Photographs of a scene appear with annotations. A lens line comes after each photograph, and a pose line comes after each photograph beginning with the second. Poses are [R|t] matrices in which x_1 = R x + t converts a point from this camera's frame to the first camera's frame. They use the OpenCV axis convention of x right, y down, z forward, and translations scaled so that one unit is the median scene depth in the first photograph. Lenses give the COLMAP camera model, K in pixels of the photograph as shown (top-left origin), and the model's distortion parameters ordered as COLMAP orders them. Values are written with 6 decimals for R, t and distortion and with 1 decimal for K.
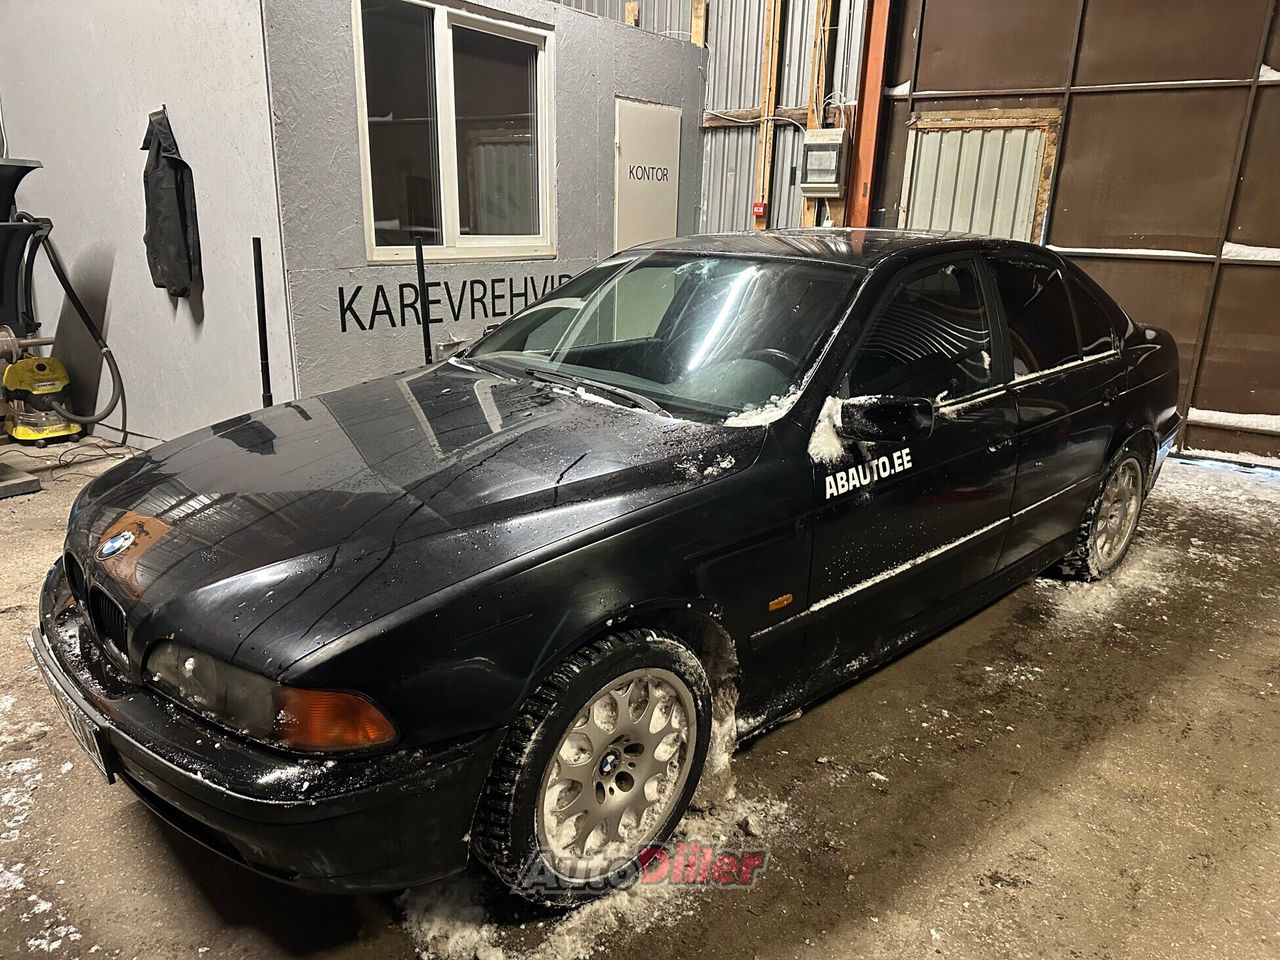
lens RADIAL K [[903.1, 0, 640.0], [0, 903.1, 480.0], [0, 0, 1]] dist [0.026587, -0.035798]
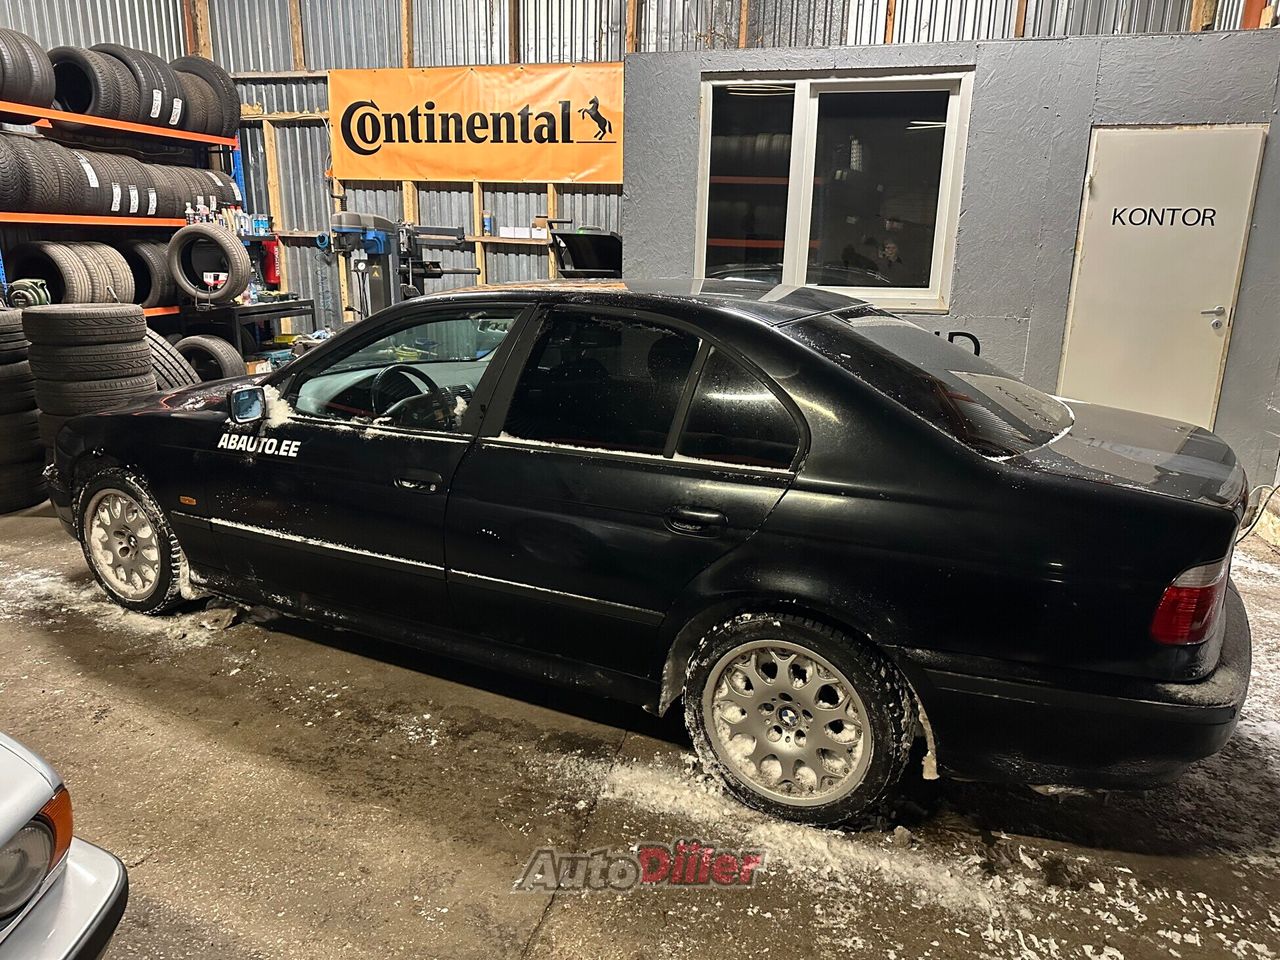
lens RADIAL K [[903.1, 0, 640.0], [0, 903.1, 480.0], [0, 0, 1]] dist [0.026587, -0.035798]
pose [[0.321966, 0.221381, -0.920504, 1.273109], [-0.280126, 0.951019, 0.130740, -0.221716], [0.904360, 0.215764, 0.368210, 0.776489]]
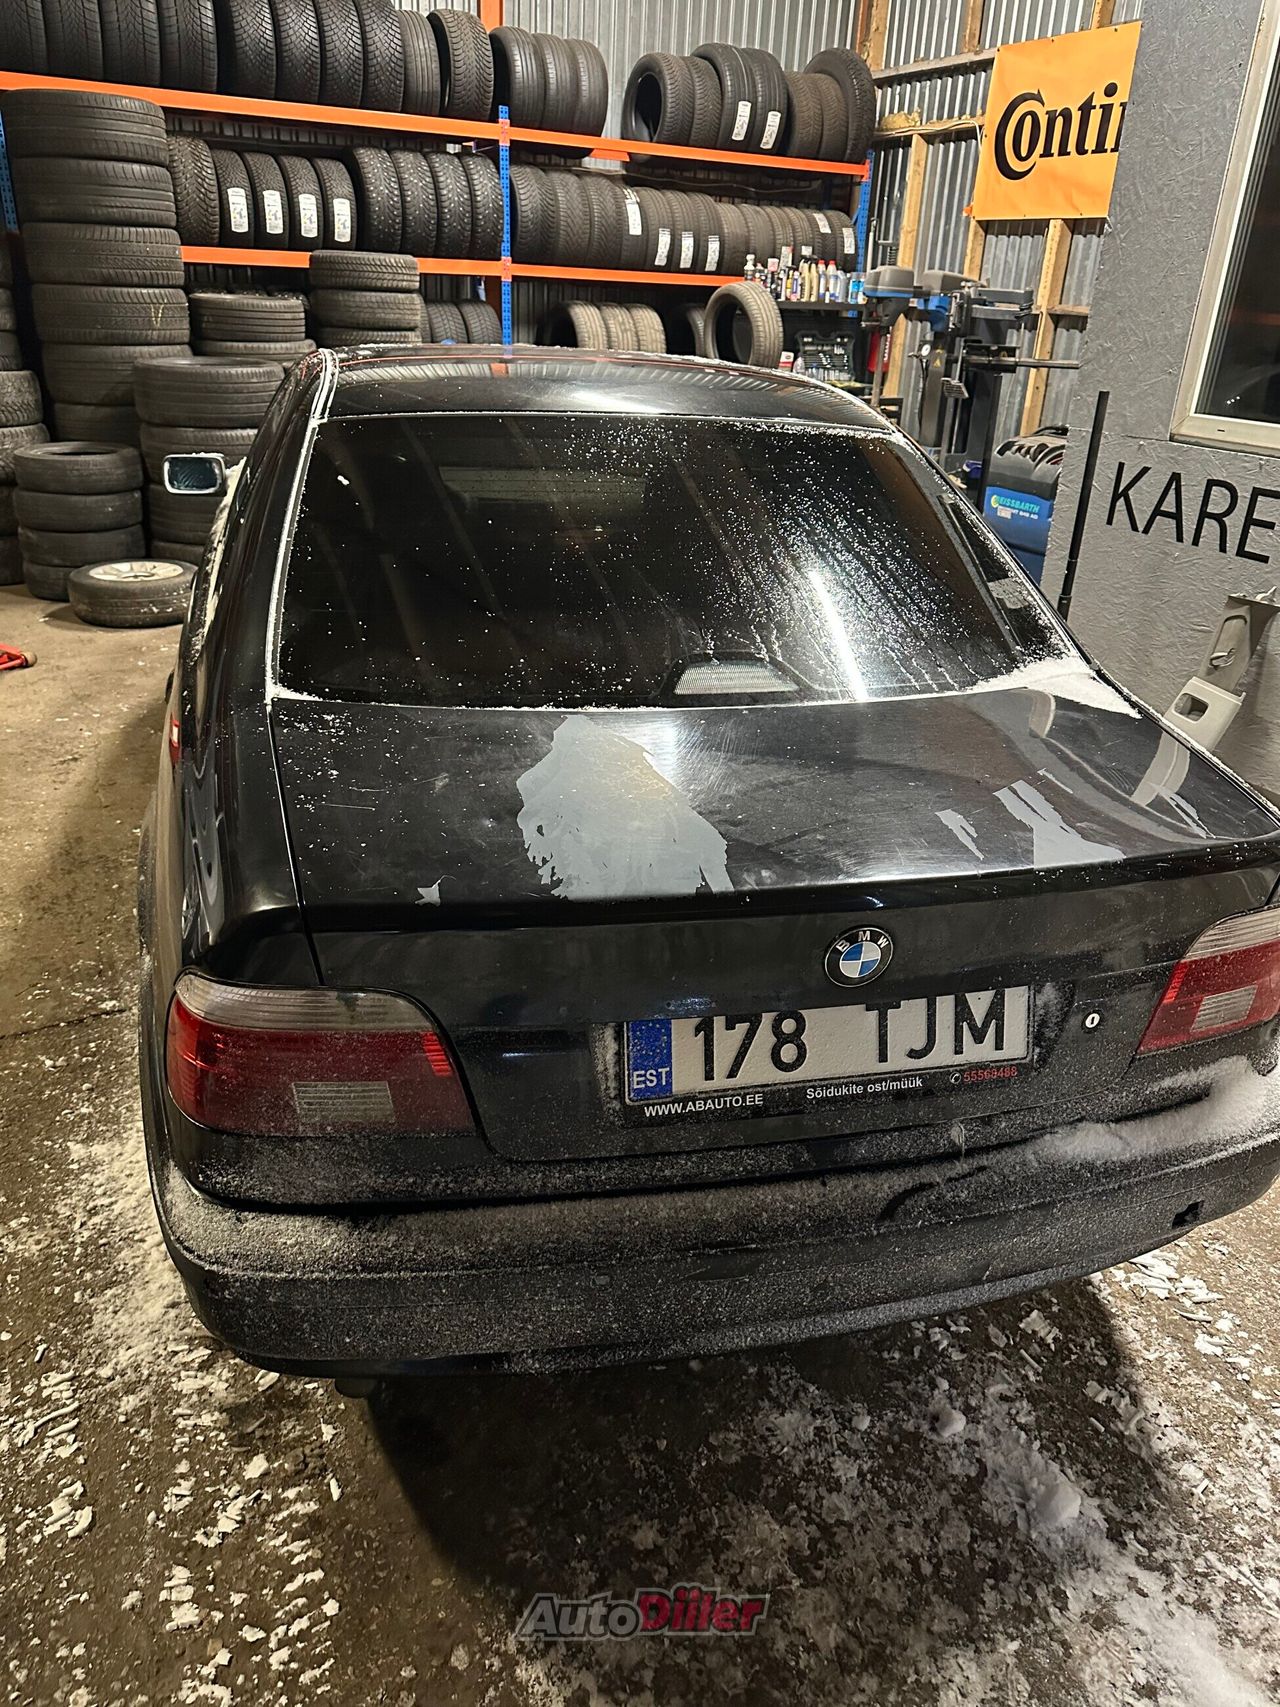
lens RADIAL K [[1204.4, 0, 640.0], [0, 1204.4, 853.5], [0, 0, 1]] dist [0.026587, -0.035798]
pose [[-0.484155, 0.325354, -0.812243, 1.067937], [-0.304960, 0.807343, 0.505170, -0.476293], [0.820118, 0.492282, -0.291660, 1.610739]]
